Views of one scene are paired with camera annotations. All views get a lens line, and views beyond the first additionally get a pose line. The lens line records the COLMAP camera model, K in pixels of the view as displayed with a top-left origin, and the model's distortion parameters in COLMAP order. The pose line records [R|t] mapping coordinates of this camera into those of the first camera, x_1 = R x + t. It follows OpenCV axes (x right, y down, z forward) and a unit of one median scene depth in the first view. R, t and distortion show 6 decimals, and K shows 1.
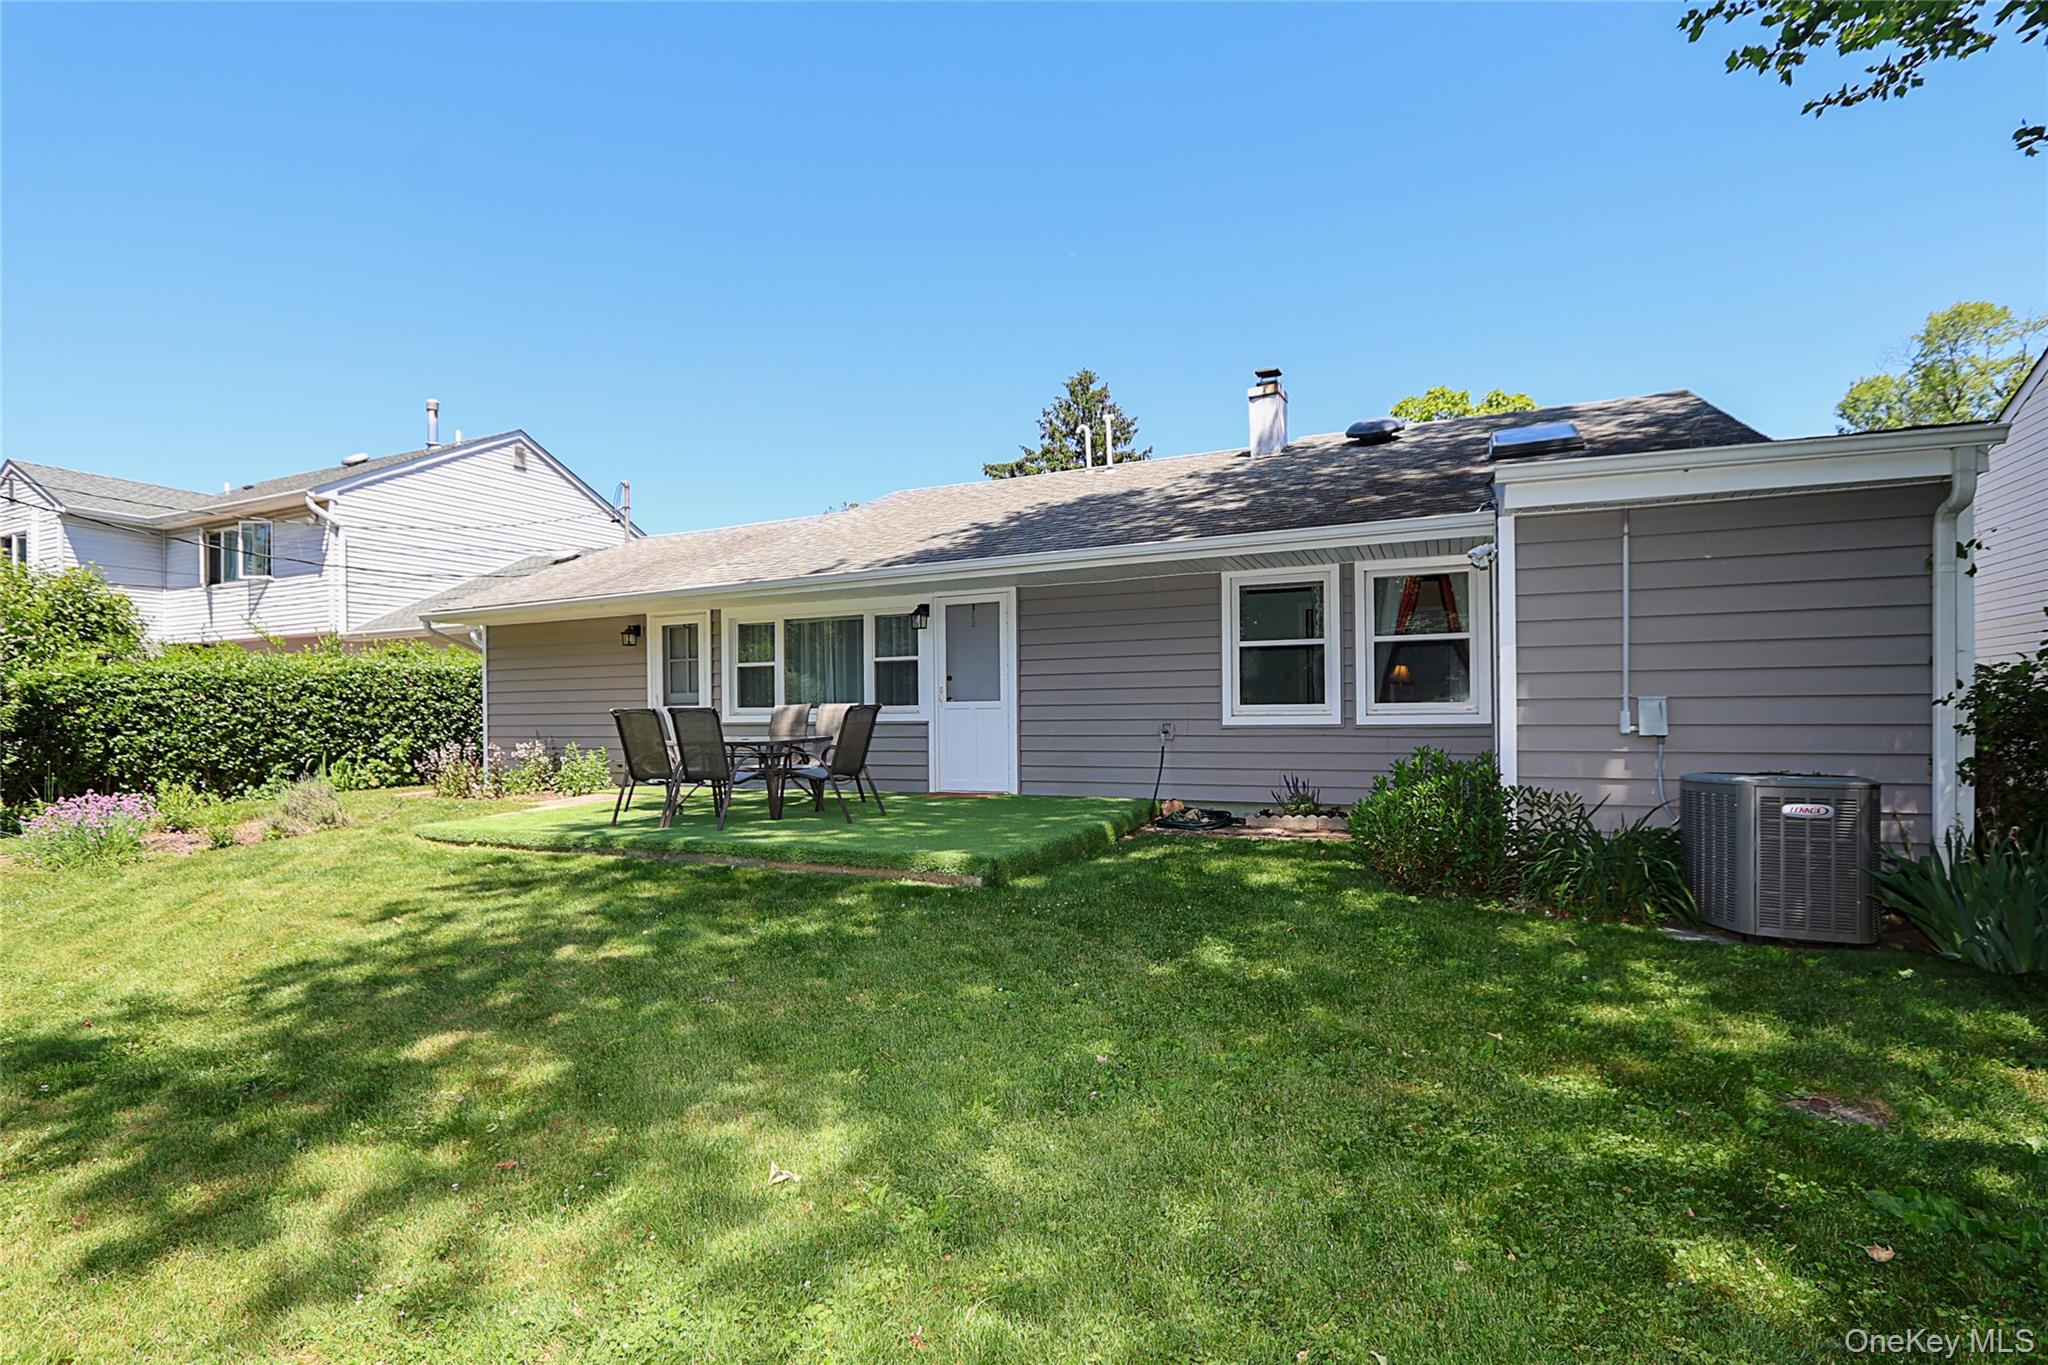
lens RADIAL K [[999.0, 0, 1010.8], [0, 999.0, 694.0], [0, 0, 1]] dist [-0.002324, -0.000828]
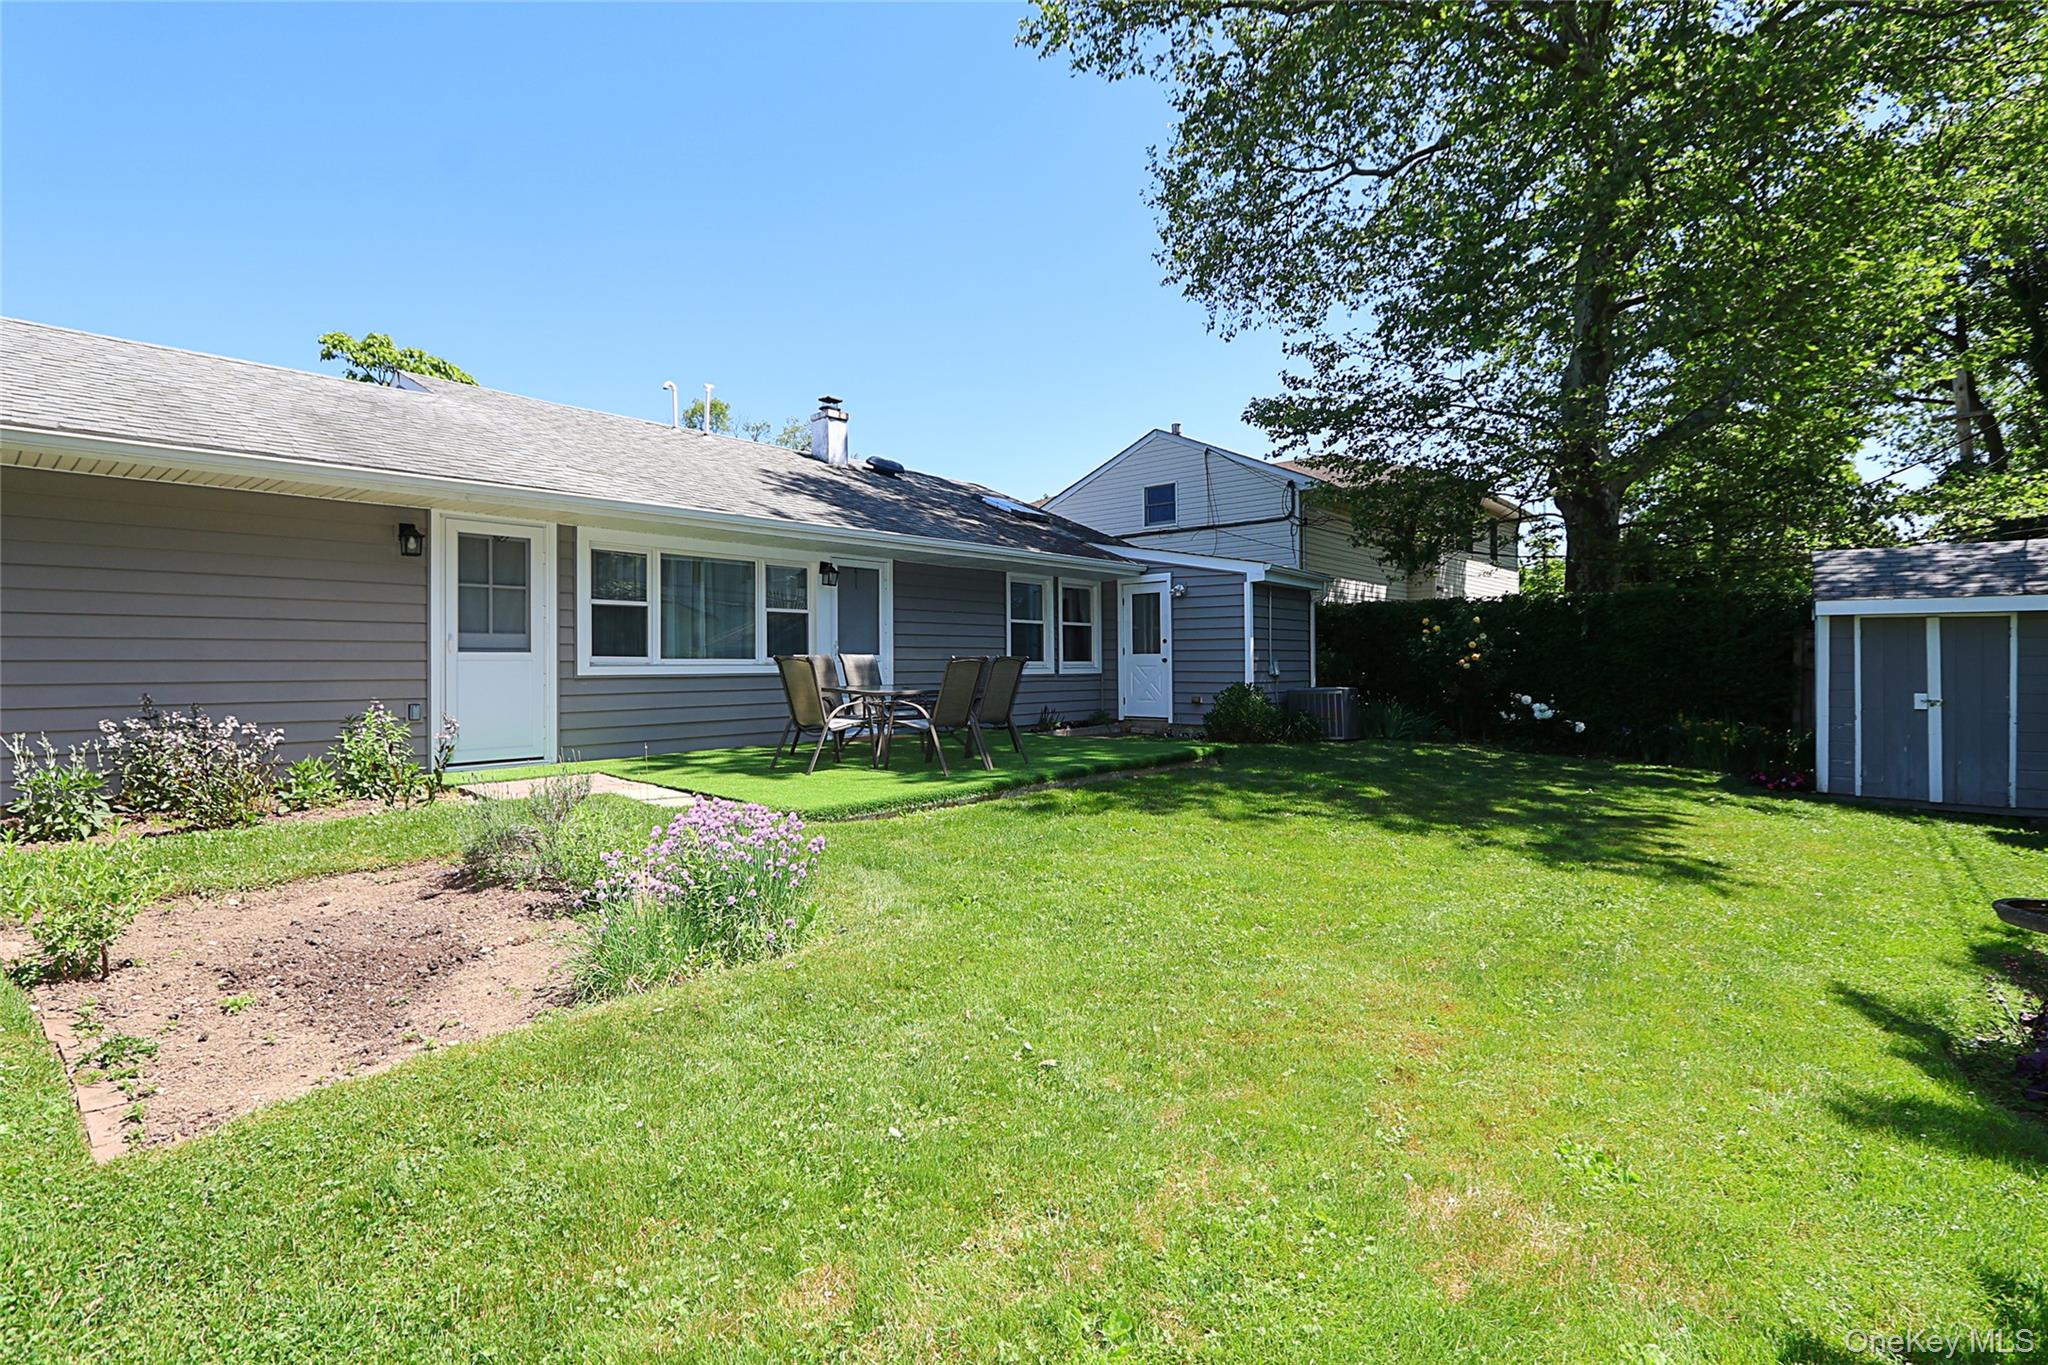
lens RADIAL K [[949.9, 0, 1015.9], [0, 949.9, 670.3], [0, 0, 1]] dist [-0.004916, -0.000626]
pose [[0.264764, 0.001648, 0.964312, -0.898358], [-0.023416, 0.999715, 0.004721, 0.013342], [-0.964029, -0.023830, 0.264727, 0.480616]]
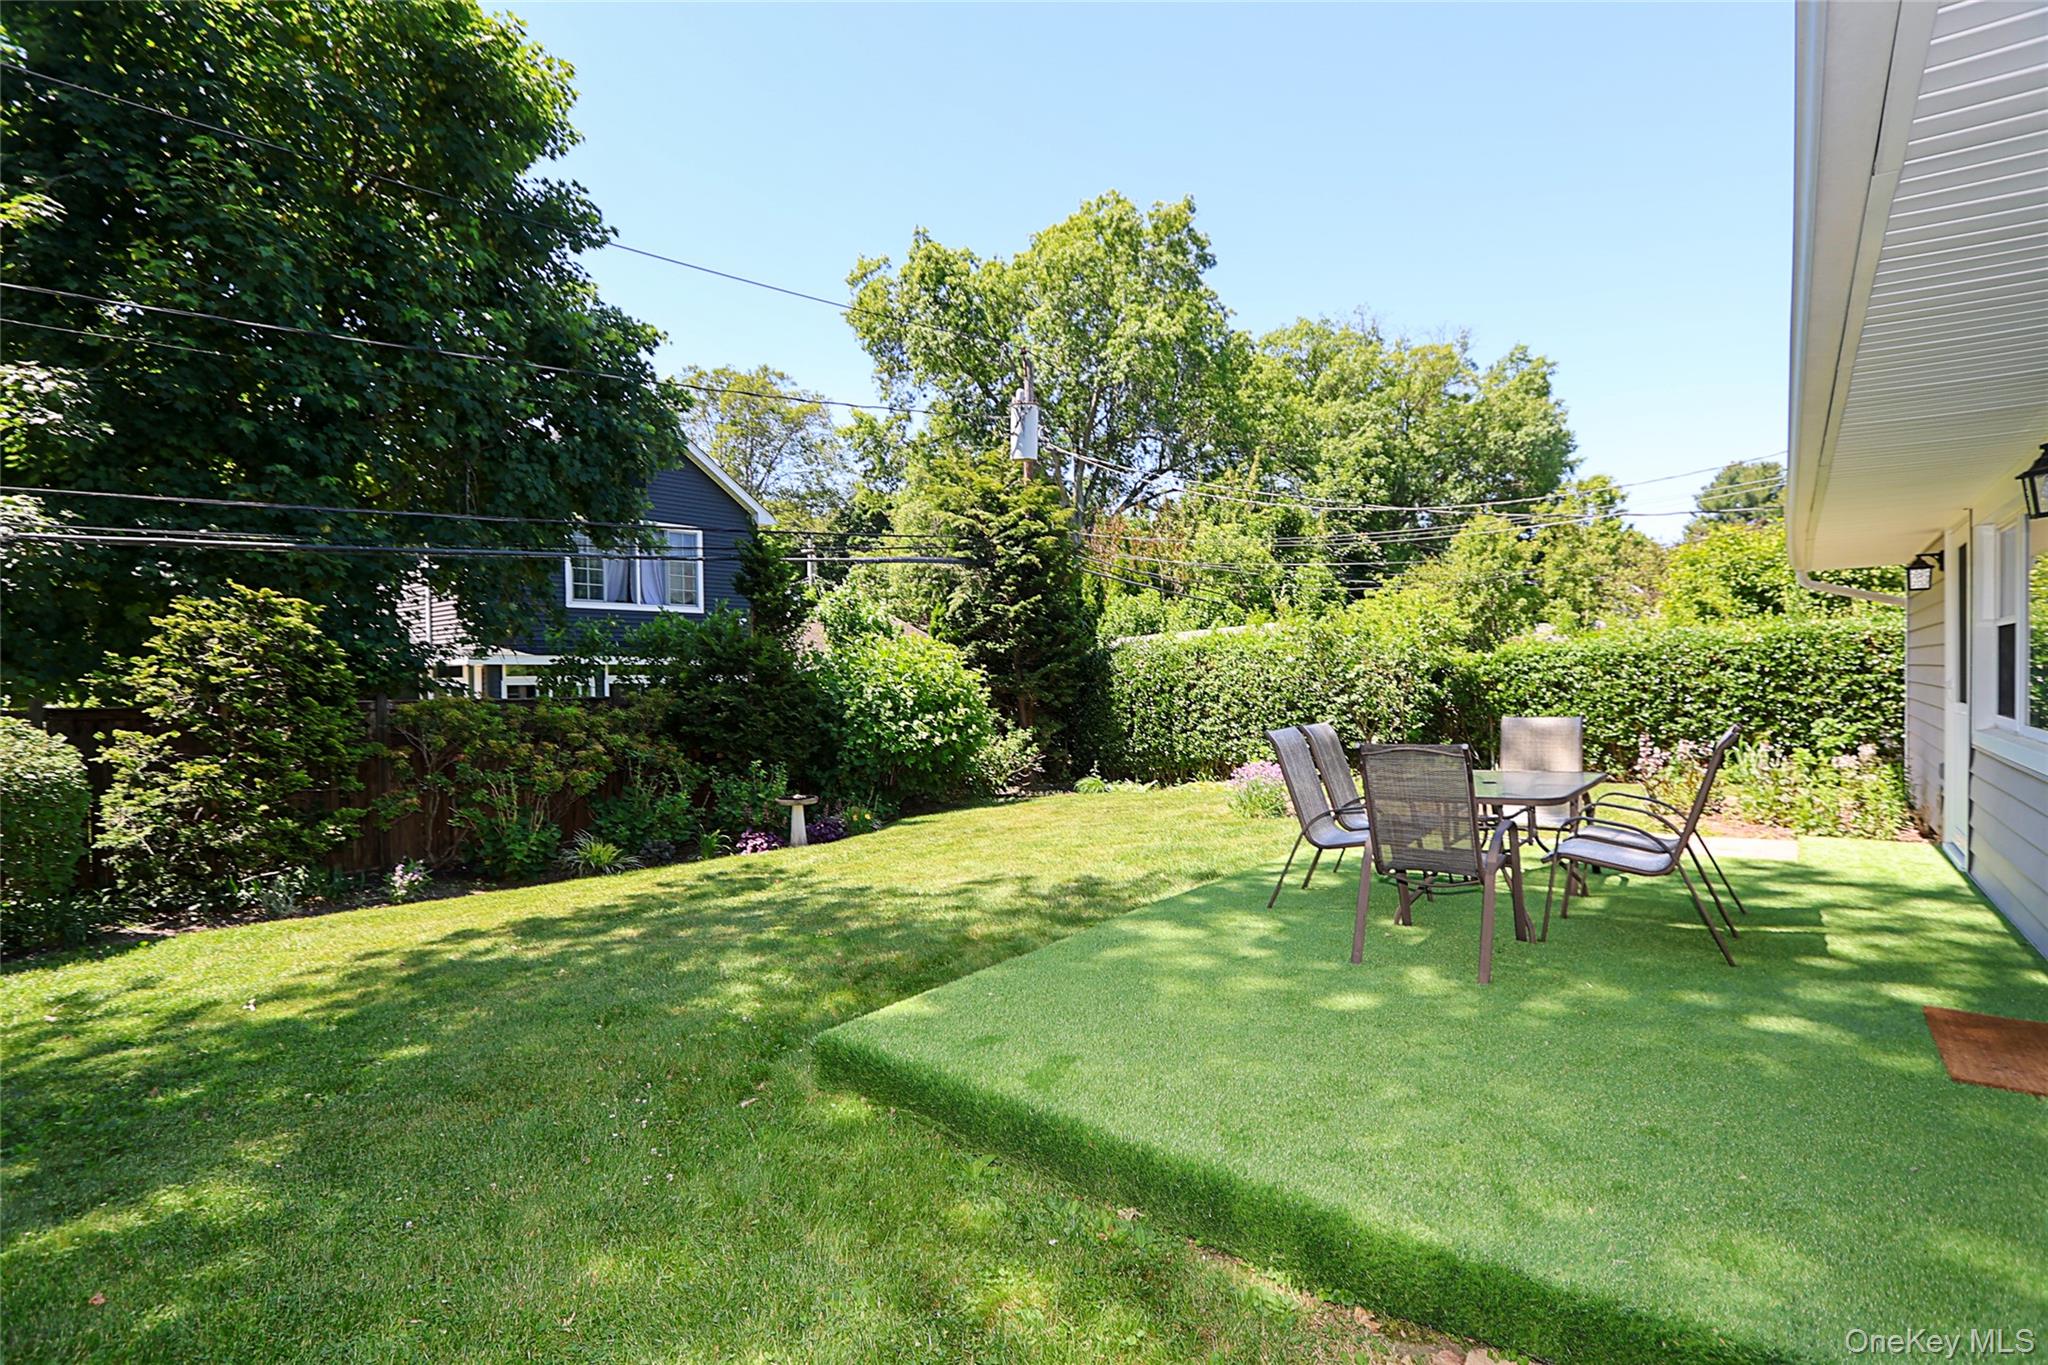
lens RADIAL K [[949.9, 0, 1015.9], [0, 949.9, 670.3], [0, 0, 1]] dist [-0.004916, -0.000626]
pose [[-0.240223, 0.011620, -0.970648, 0.271414], [0.037562, 0.999291, 0.002666, -0.025135], [0.969991, -0.035819, -0.240489, 0.657733]]
